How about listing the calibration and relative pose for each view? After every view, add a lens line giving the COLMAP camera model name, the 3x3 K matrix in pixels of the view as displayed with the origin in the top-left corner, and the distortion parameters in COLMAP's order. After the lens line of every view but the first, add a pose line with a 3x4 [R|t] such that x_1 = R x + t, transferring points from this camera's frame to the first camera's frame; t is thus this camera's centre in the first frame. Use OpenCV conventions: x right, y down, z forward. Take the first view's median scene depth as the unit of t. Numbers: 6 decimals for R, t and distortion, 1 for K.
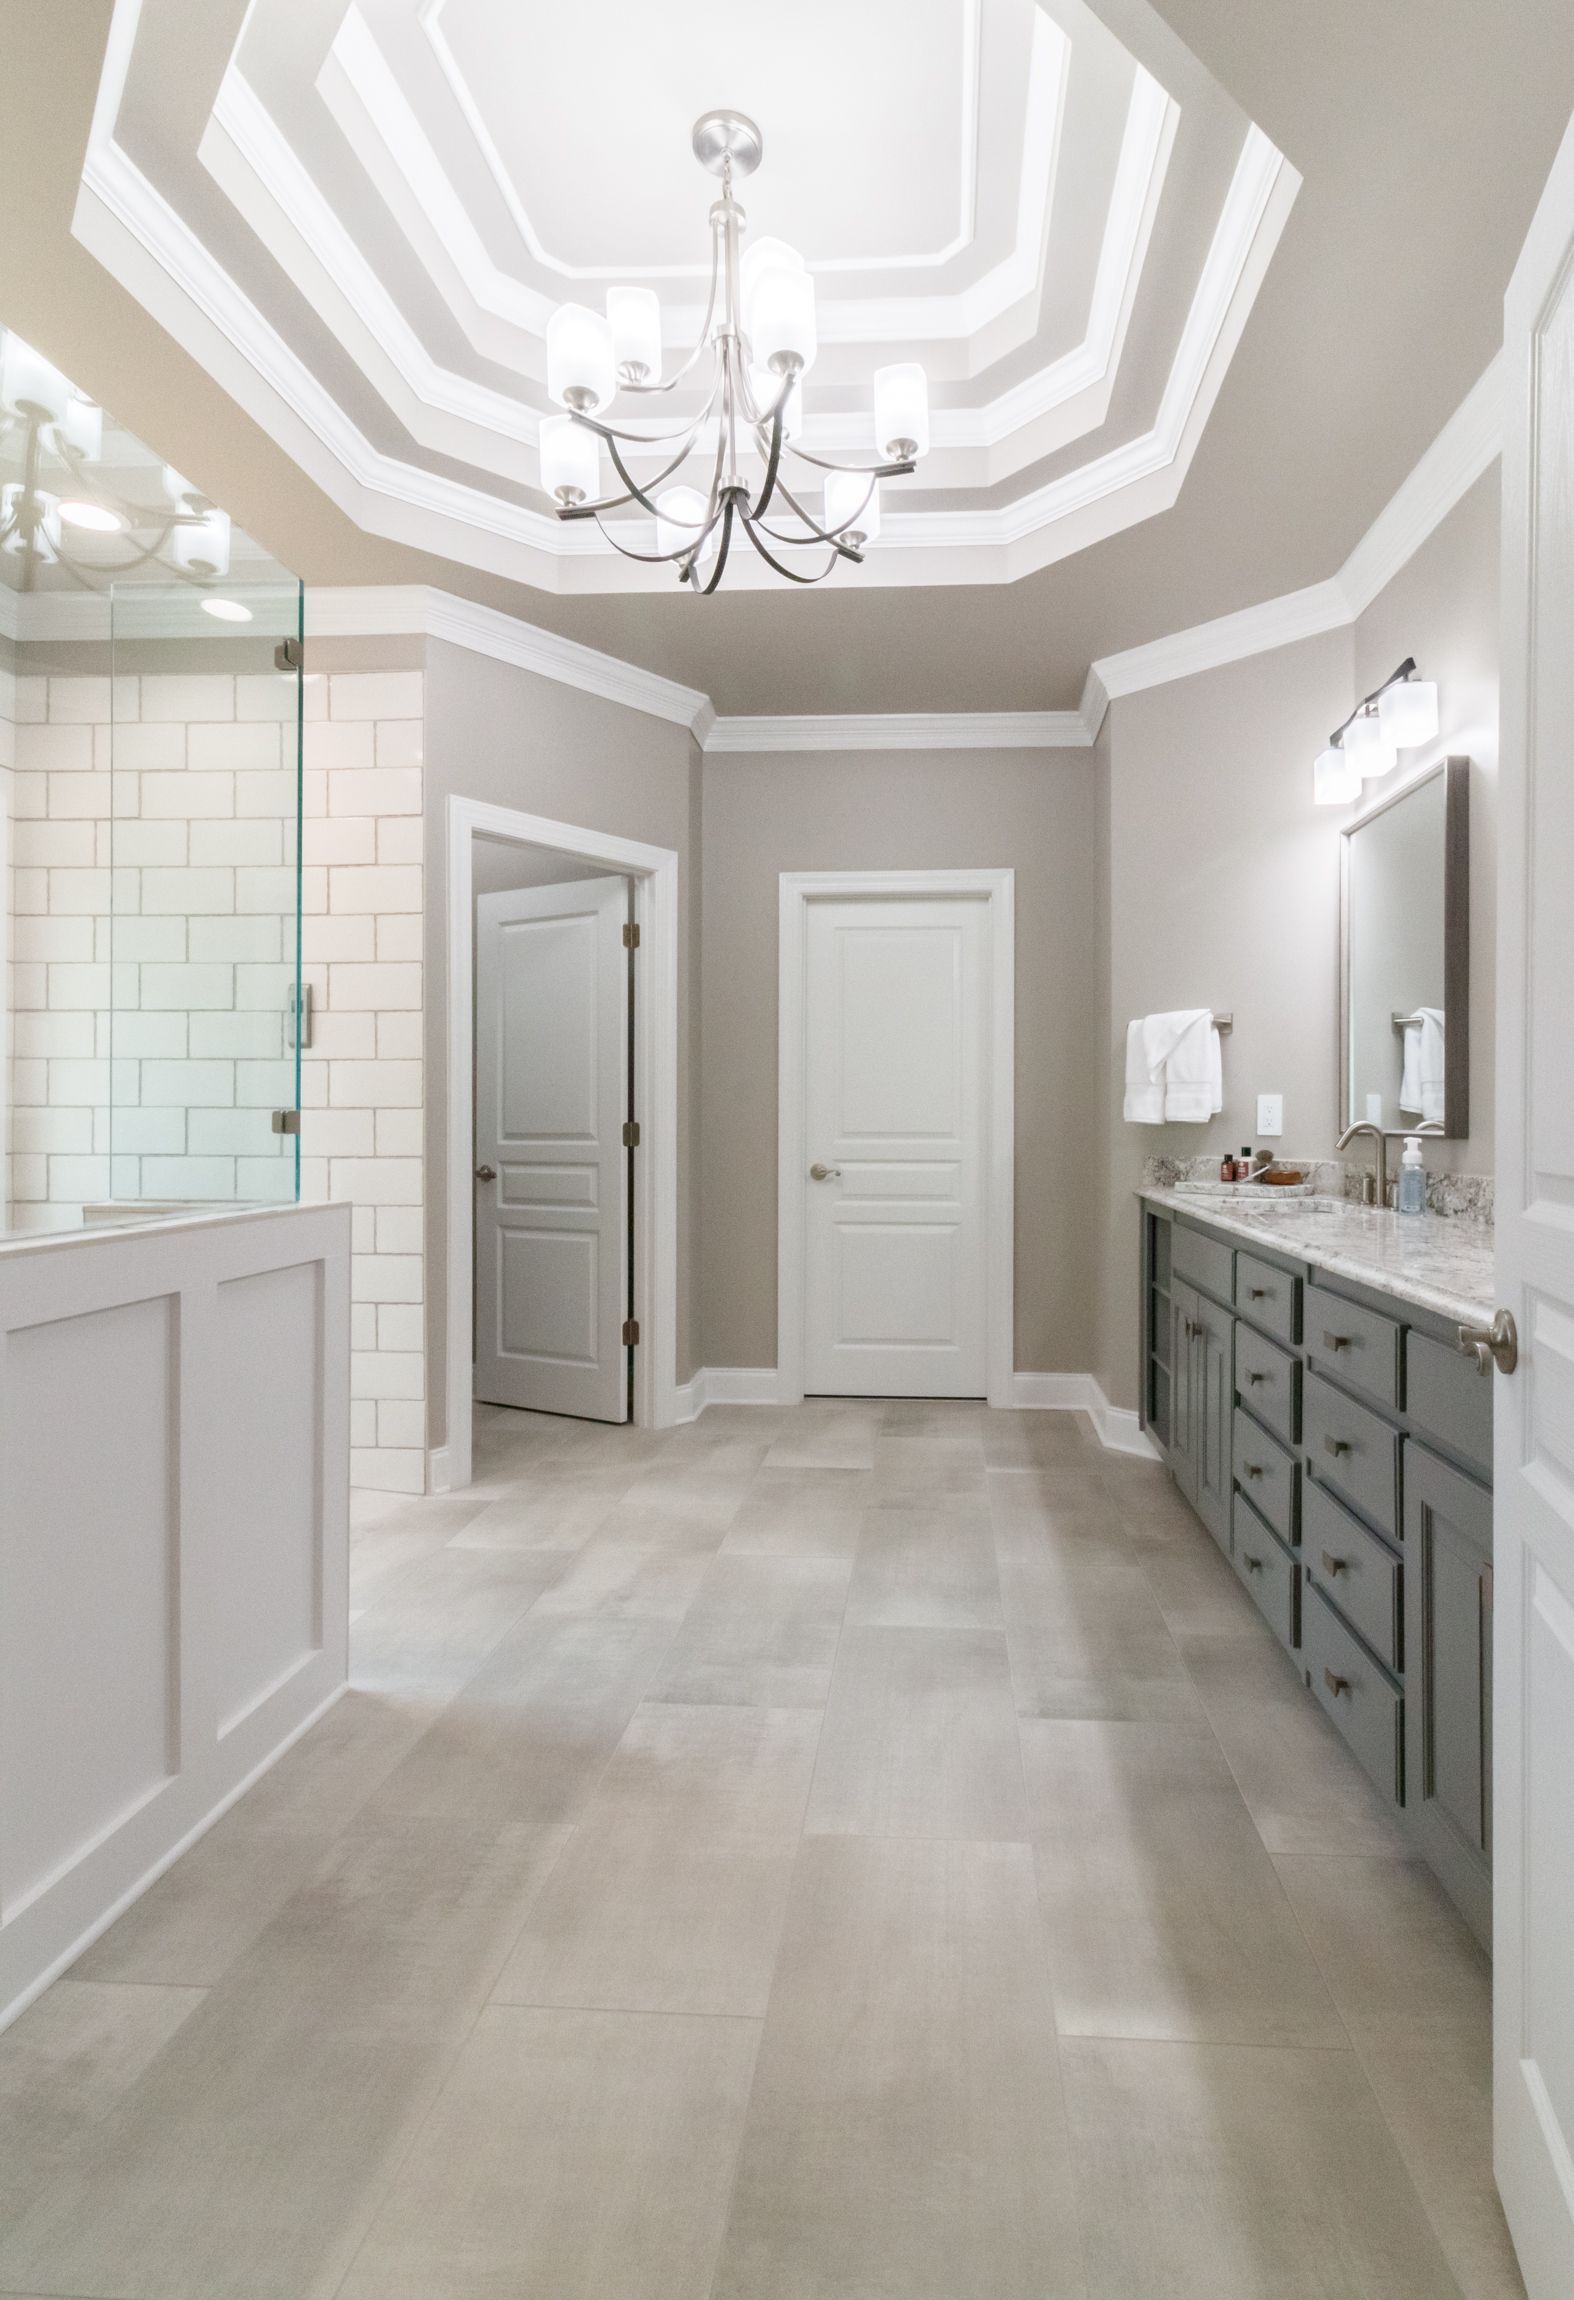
lens RADIAL K [[1156.9, 0, 889.6], [0, 1156.9, 1101.9], [0, 0, 1]] dist [-0.001918, 0.000379]
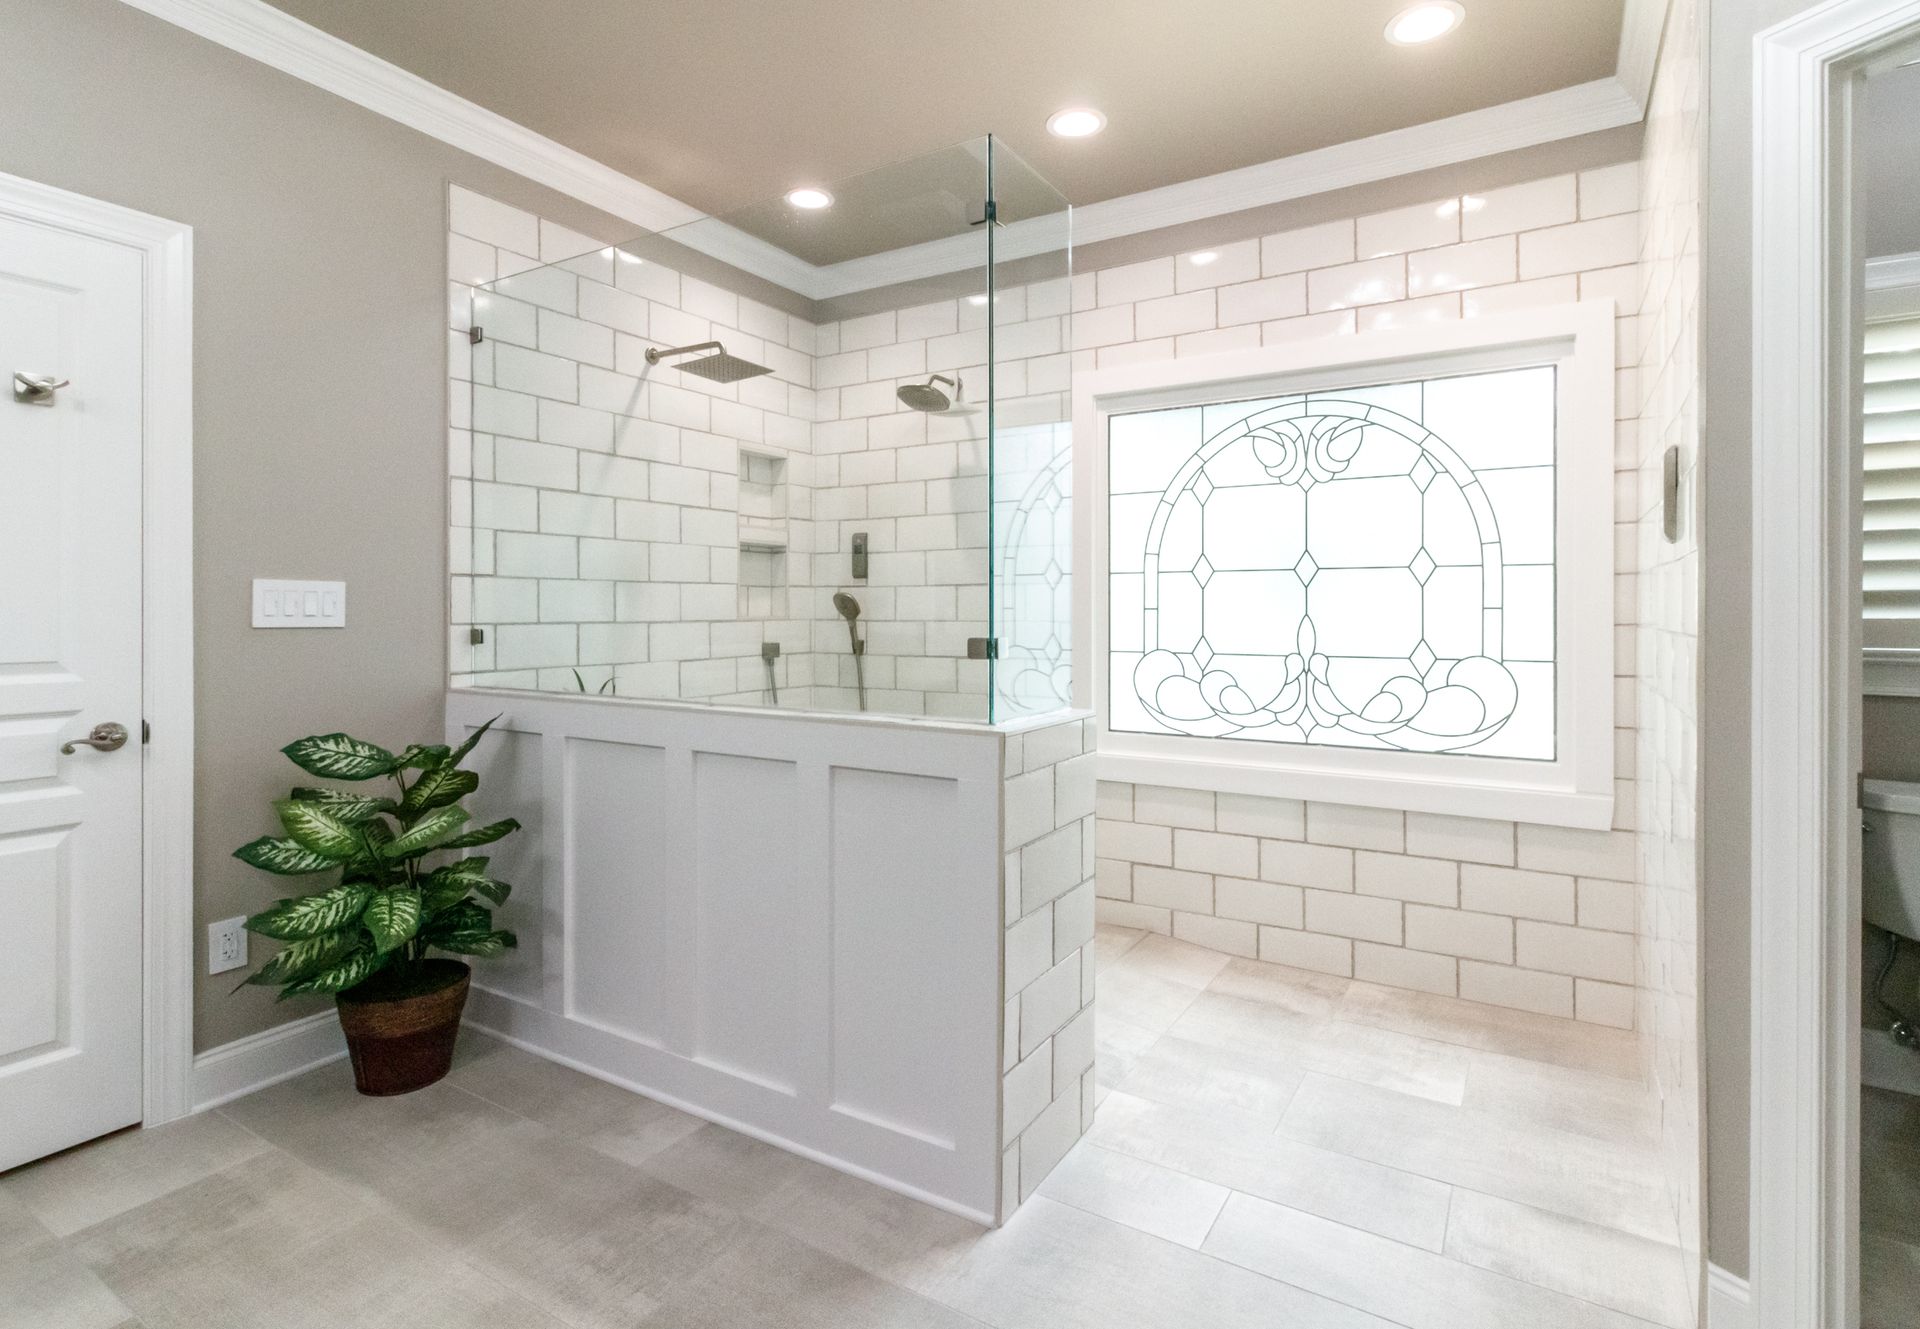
lens RADIAL K [[934.5, 0, 961.0], [0, 934.5, 611.7], [0, 0, 1]] dist [0.000197, -0.000271]
pose [[-0.477474, -0.002266, -0.878643, 0.180834], [0.009781, 0.999921, -0.007894, -0.007633], [0.878591, -0.012363, -0.477414, 0.999919]]
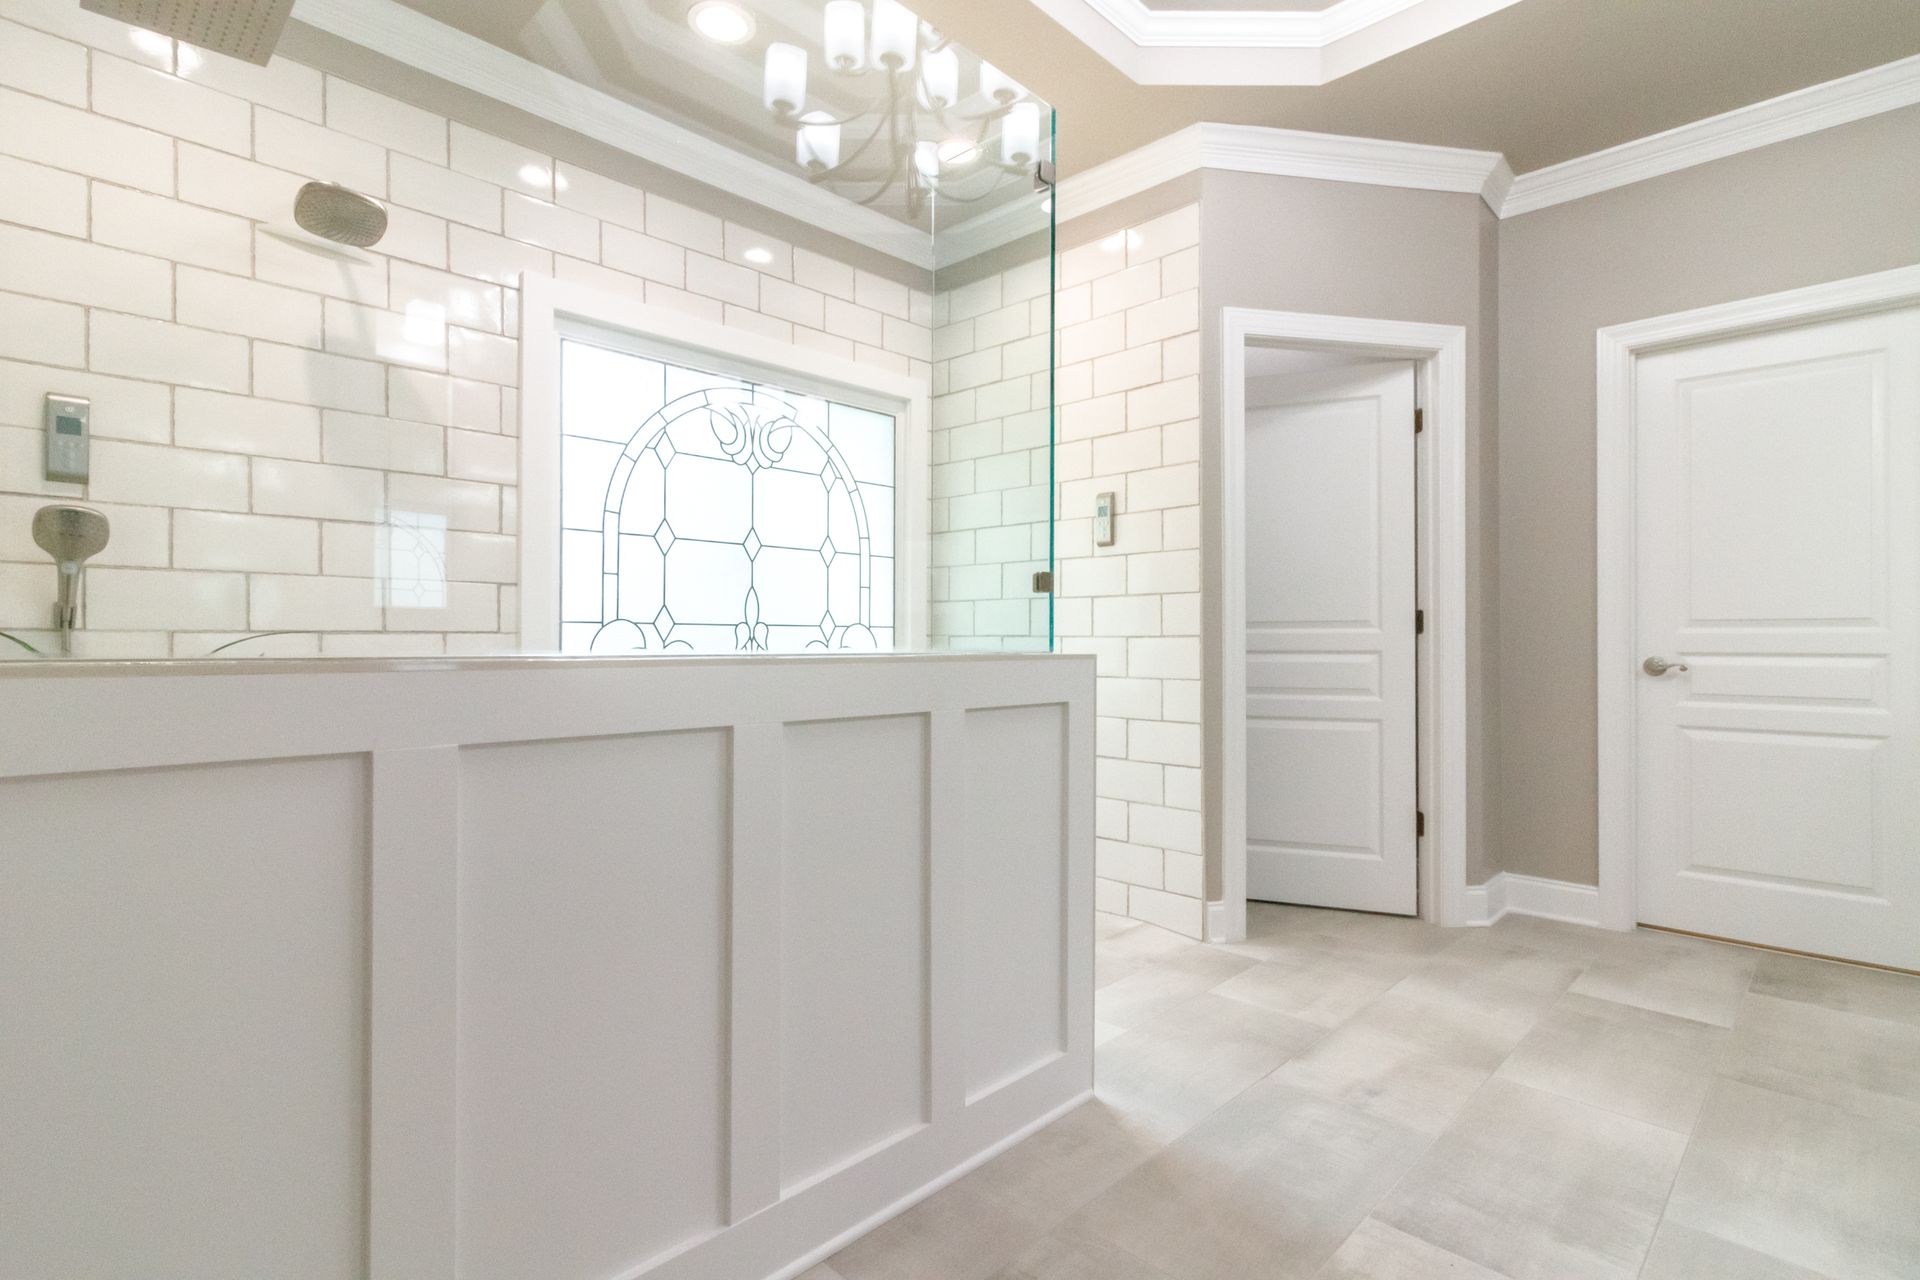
lens RADIAL K [[966.8, 0, 923.4], [0, 966.8, 621.9], [0, 0, 1]] dist [0.004091, -0.000245]
pose [[0.744475, -0.008563, -0.667595, 0.019828], [0.004085, 0.999957, -0.008272, 0.042294], [0.667638, 0.003431, 0.744479, 0.136003]]
